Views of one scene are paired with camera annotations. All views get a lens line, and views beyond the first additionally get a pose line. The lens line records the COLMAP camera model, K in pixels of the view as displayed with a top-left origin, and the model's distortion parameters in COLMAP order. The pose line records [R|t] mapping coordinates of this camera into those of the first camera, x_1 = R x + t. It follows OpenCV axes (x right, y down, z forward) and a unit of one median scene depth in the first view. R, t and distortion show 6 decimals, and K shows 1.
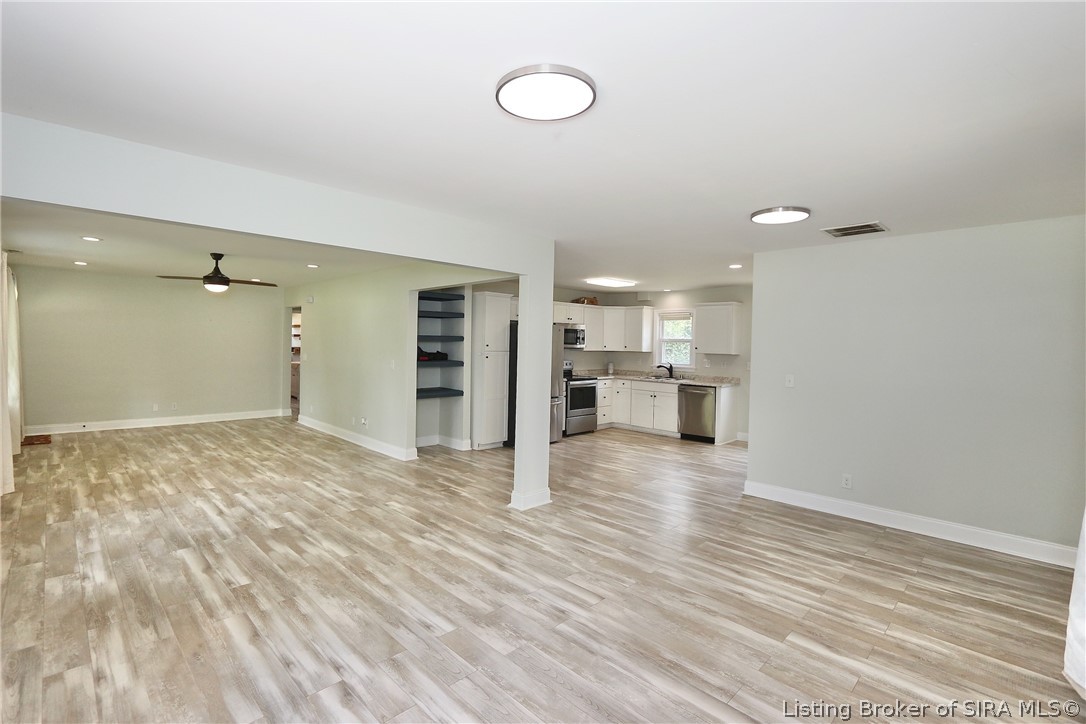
lens RADIAL K [[497.0, 0, 529.5], [0, 497.0, 350.7], [0, 0, 1]] dist [-0.016218, 0.001030]
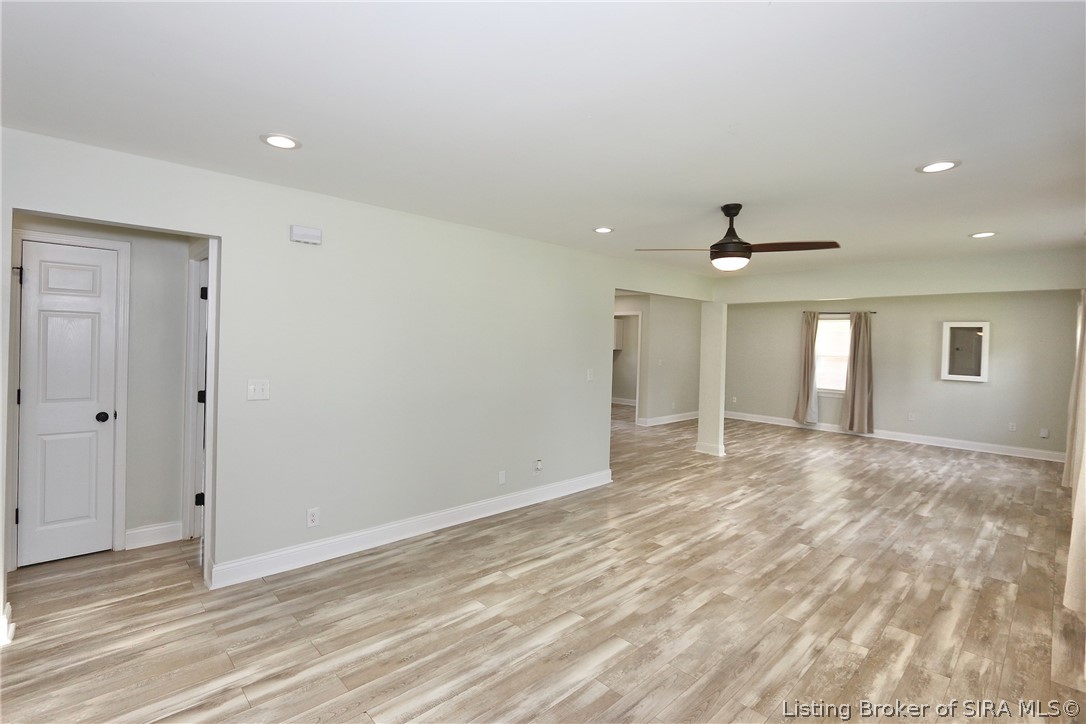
lens RADIAL K [[497.0, 0, 540.4], [0, 497.0, 357.8], [0, 0, 1]] dist [-0.016218, 0.001030]
pose [[0.019802, -0.049330, 0.998586, -1.701718], [-0.006562, 0.998754, 0.049468, -0.060648], [-0.999782, -0.007532, 0.019453, 1.687217]]
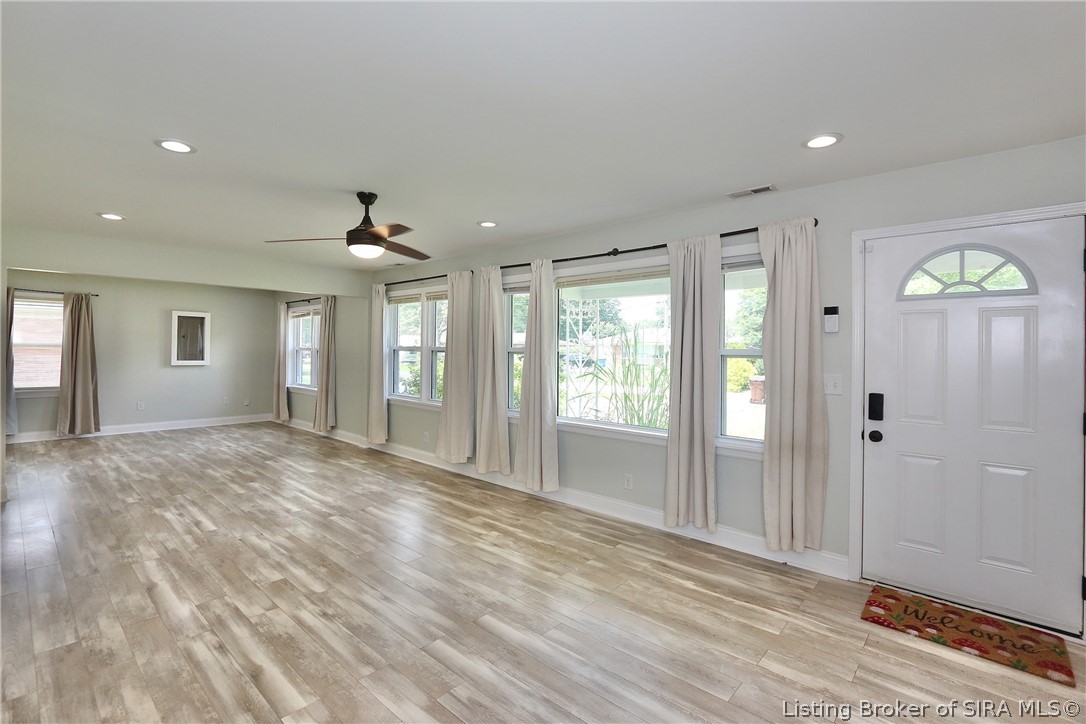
lens RADIAL K [[497.0, 0, 527.4], [0, 497.0, 348.9], [0, 0, 1]] dist [-0.016218, 0.001030]
pose [[-0.998584, -0.030300, -0.043733, -1.120233], [-0.031028, 0.999390, 0.016055, -0.036666], [0.043219, 0.017389, -0.998914, 2.226799]]
